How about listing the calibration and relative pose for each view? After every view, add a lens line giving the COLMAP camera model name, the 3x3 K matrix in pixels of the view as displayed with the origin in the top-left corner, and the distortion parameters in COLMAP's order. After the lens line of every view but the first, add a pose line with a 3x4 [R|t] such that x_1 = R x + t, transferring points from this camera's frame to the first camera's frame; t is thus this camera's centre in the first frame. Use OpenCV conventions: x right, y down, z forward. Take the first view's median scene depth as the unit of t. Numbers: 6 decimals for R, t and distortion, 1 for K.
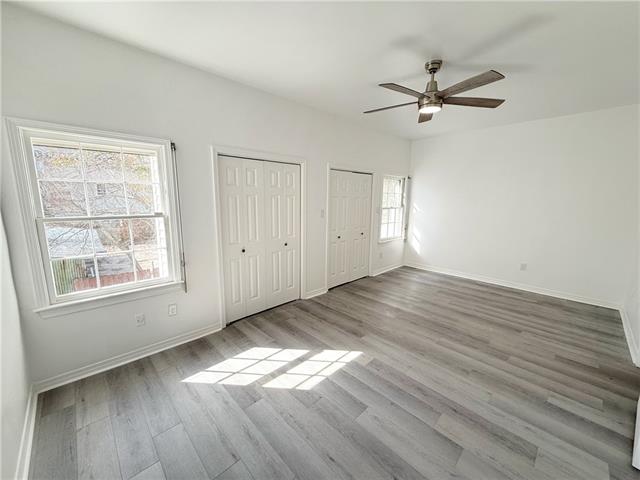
lens RADIAL K [[254.2, 0, 317.9], [0, 254.2, 239.3], [0, 0, 1]] dist [-0.002715, -0.000046]
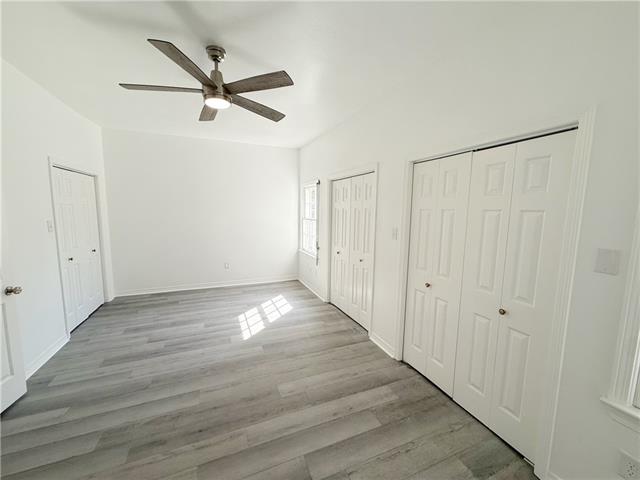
lens RADIAL K [[254.2, 0, 317.4], [0, 254.2, 239.7], [0, 0, 1]] dist [-0.002715, -0.000046]
pose [[-0.362889, 0.093858, -0.927093, 1.083117], [-0.168866, 0.971818, 0.164484, -0.245007], [0.916404, 0.216244, -0.336813, 1.597719]]
